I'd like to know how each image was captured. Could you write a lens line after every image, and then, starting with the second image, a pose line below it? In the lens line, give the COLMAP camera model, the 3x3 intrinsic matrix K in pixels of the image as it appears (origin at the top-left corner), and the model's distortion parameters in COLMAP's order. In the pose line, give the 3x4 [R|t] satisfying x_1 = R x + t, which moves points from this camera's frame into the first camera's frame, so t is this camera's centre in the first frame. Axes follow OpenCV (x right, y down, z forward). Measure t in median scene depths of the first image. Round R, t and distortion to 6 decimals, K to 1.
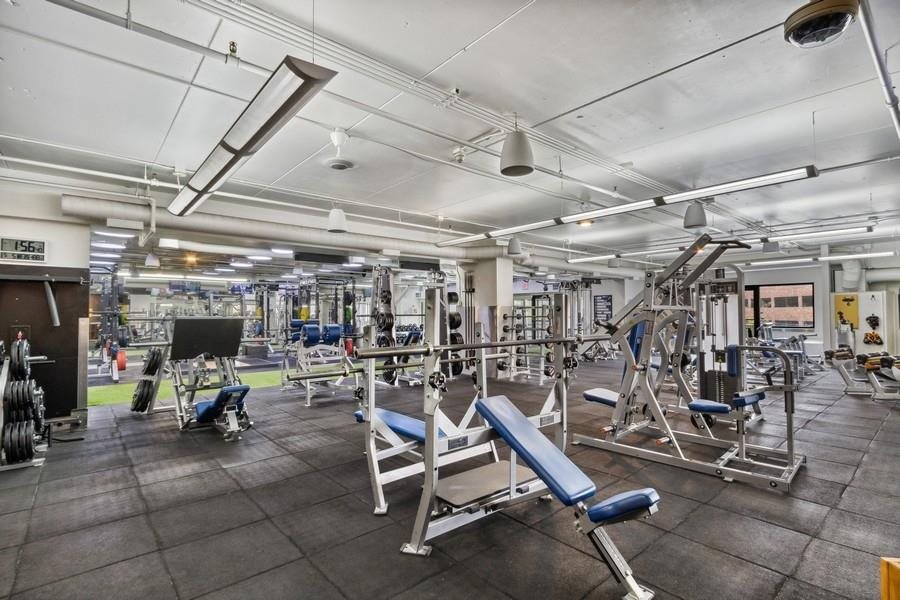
lens RADIAL K [[433.6, 0, 455.9], [0, 433.6, 302.2], [0, 0, 1]] dist [0.019574, -0.006460]
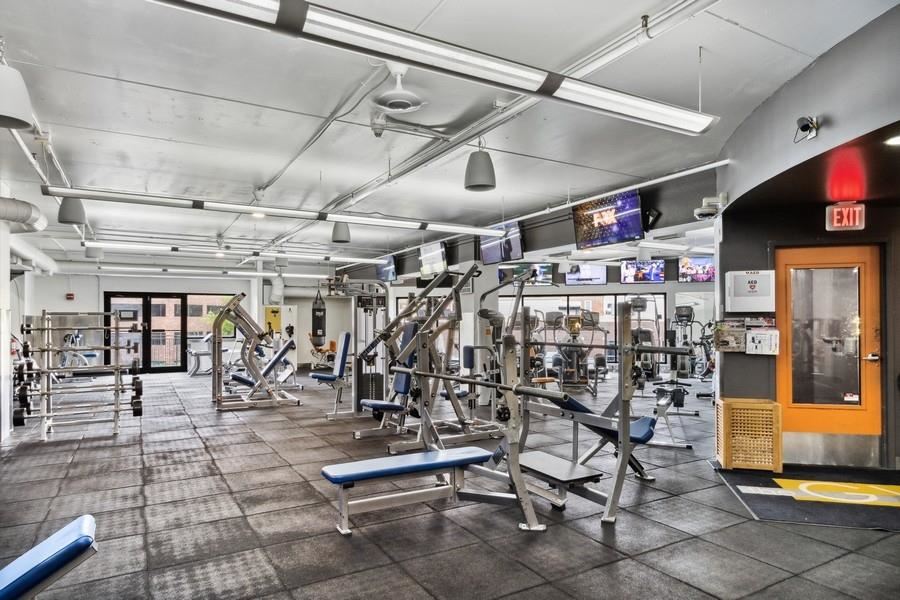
lens RADIAL K [[525.3, 0, 455.3], [0, 525.3, 306.8], [0, 0, 1]] dist [0.015479, -0.002241]
pose [[0.208642, 0.029120, 0.977558, -0.359406], [-0.022930, 0.999428, -0.024877, 0.005400], [-0.977723, -0.017225, 0.209191, 0.247195]]
